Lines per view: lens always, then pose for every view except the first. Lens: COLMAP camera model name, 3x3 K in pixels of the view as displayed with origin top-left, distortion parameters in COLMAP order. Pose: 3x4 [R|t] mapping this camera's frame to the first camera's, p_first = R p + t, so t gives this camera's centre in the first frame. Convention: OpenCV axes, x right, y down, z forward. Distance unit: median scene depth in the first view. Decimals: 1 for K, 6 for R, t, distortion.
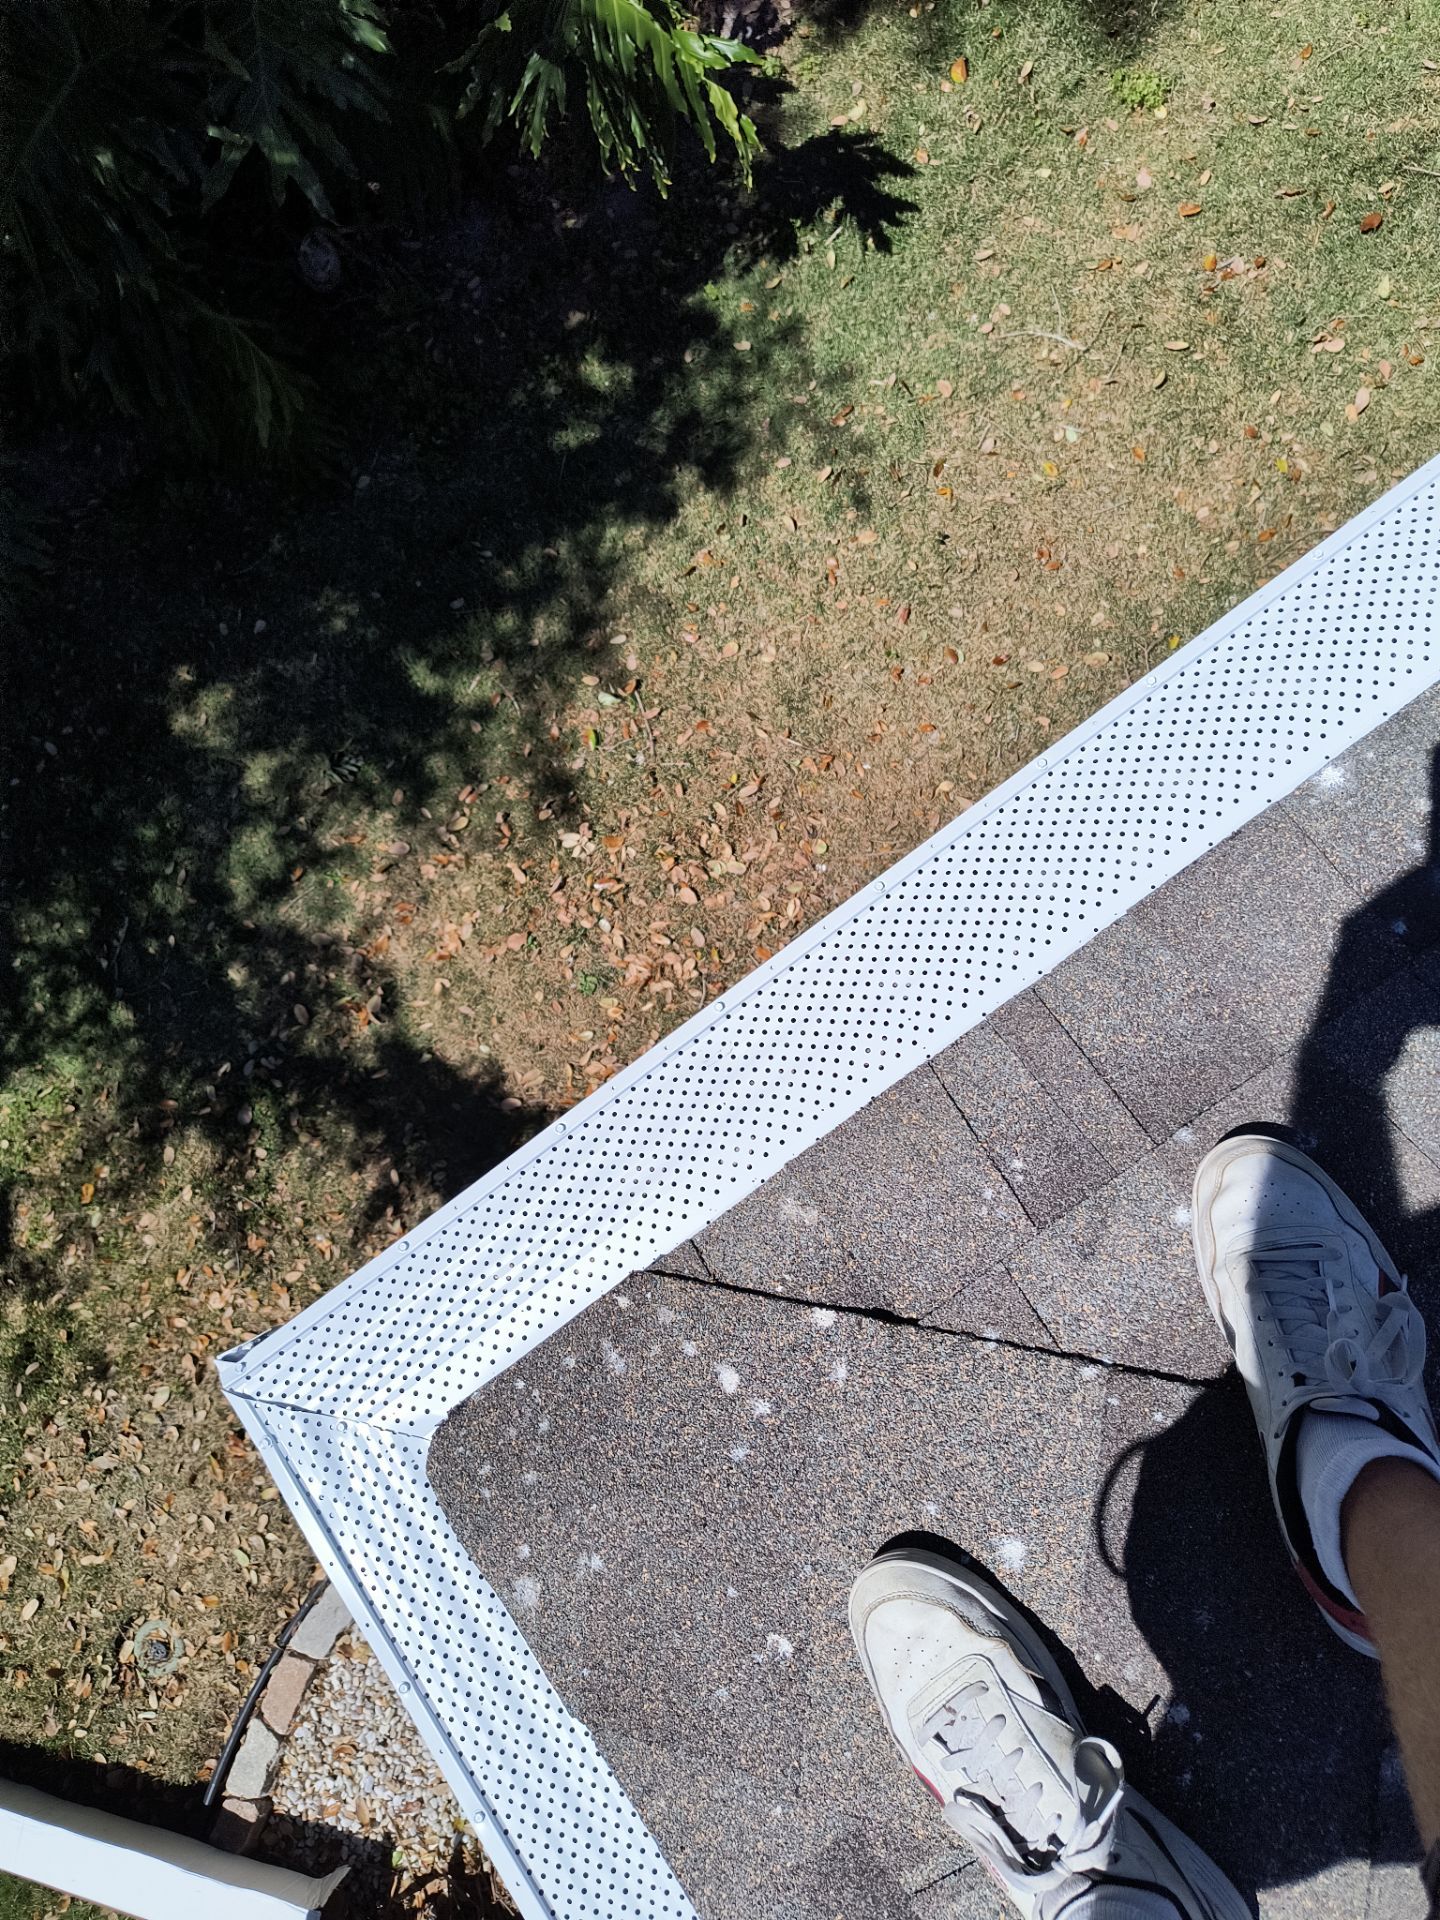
lens RADIAL K [[1379.9, 0, 720.0], [0, 1379.9, 960.0], [0, 0, 1]] dist [0.062301, -0.068658]
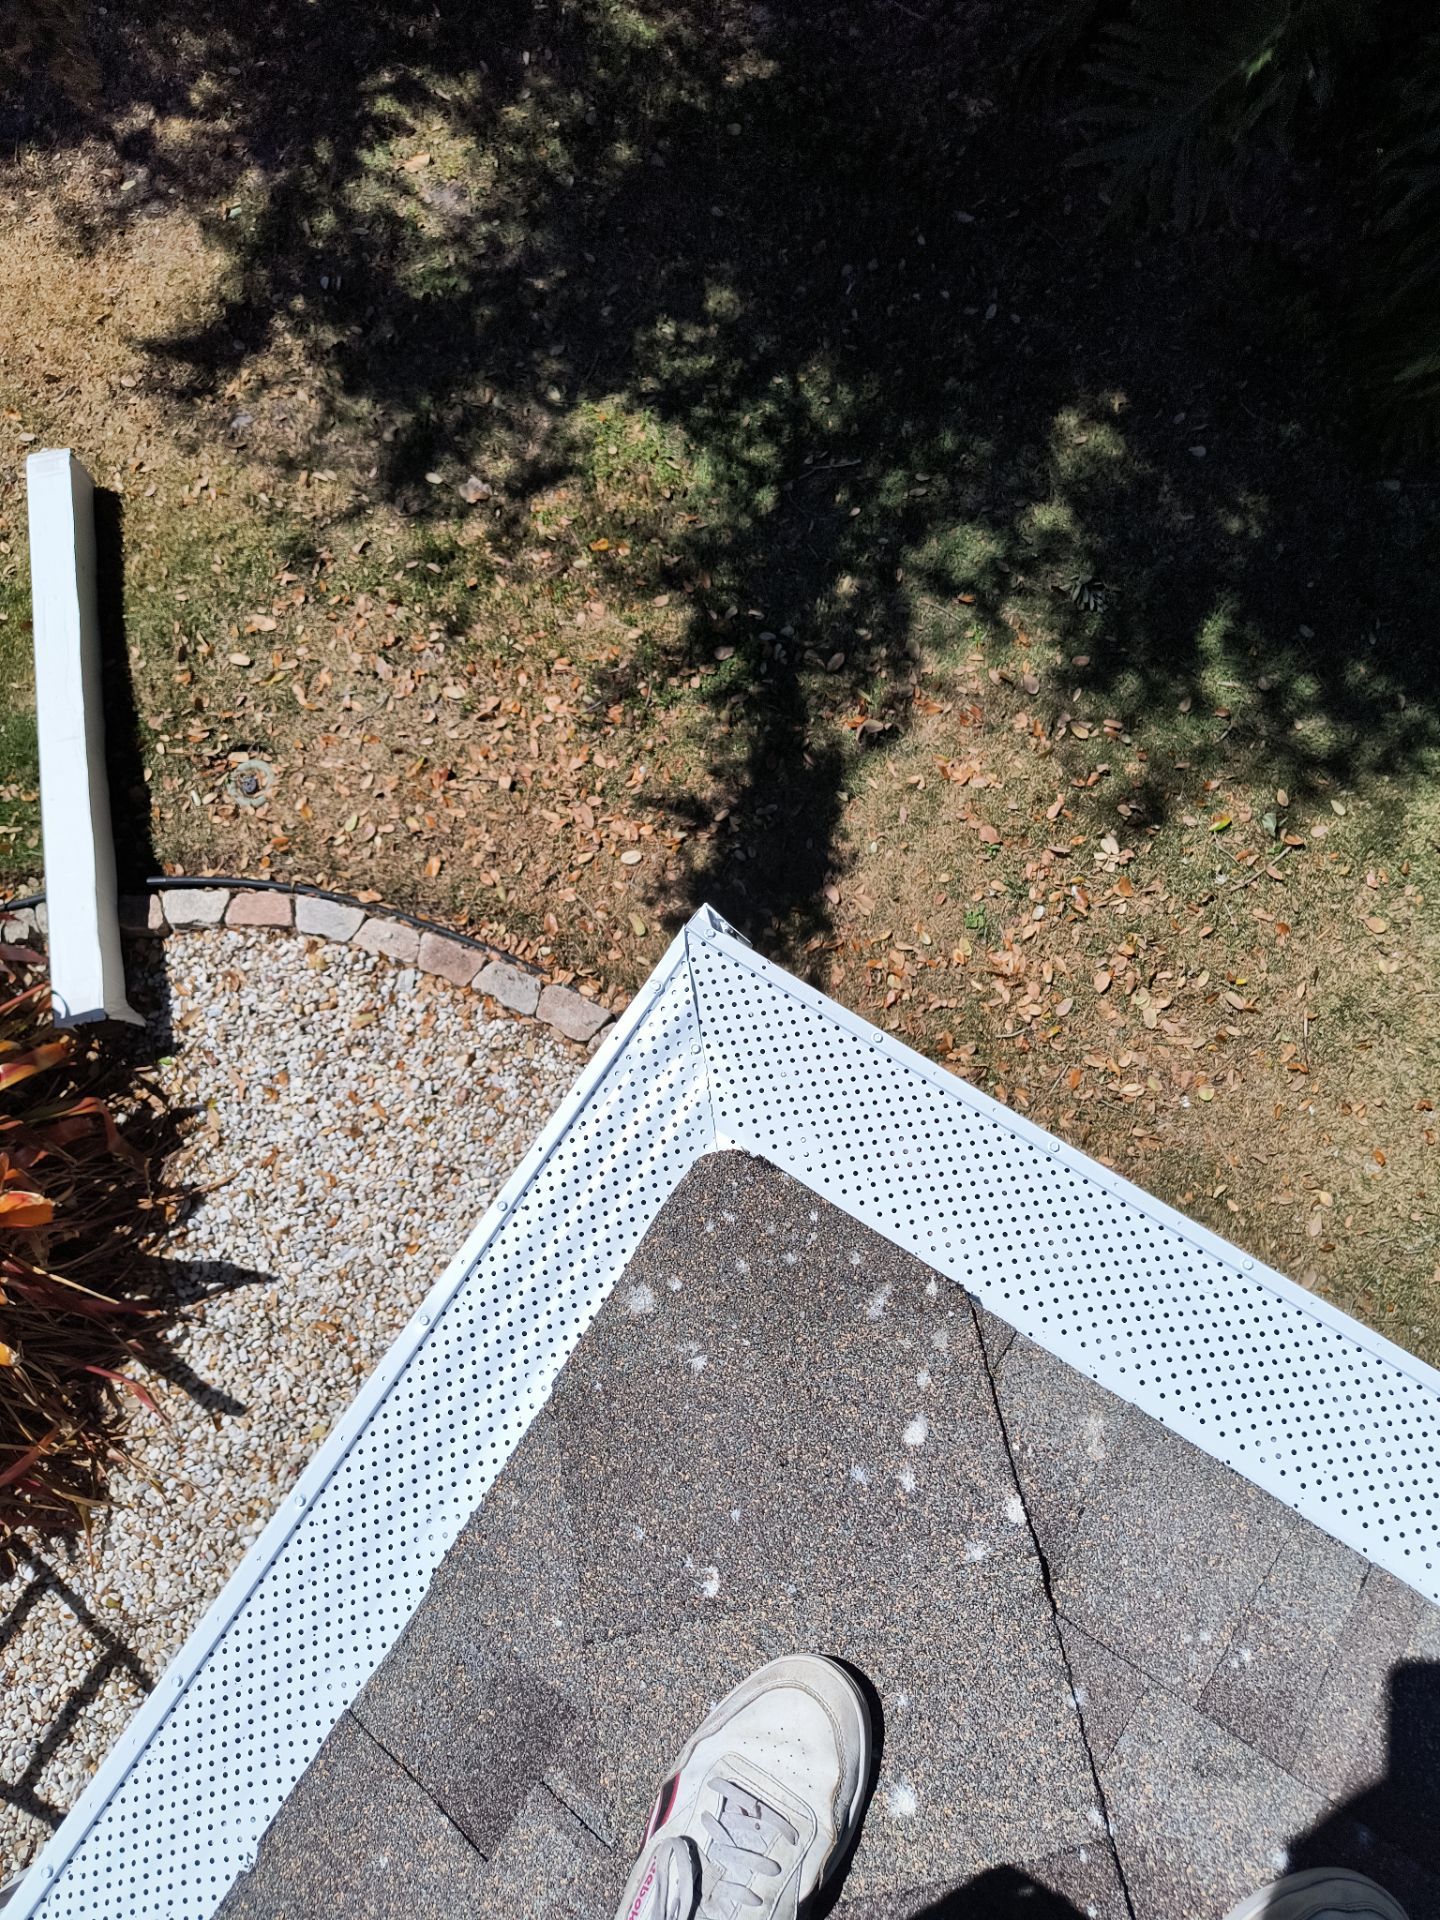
lens RADIAL K [[1369.8, 0, 684.3], [0, 1369.8, 947.2], [0, 0, 1]] dist [0.072982, -0.080186]
pose [[0.363734, 0.929574, -0.059920, -0.095110], [-0.914011, 0.368572, 0.169522, 0.048537], [0.179668, -0.006893, 0.983703, 0.003669]]
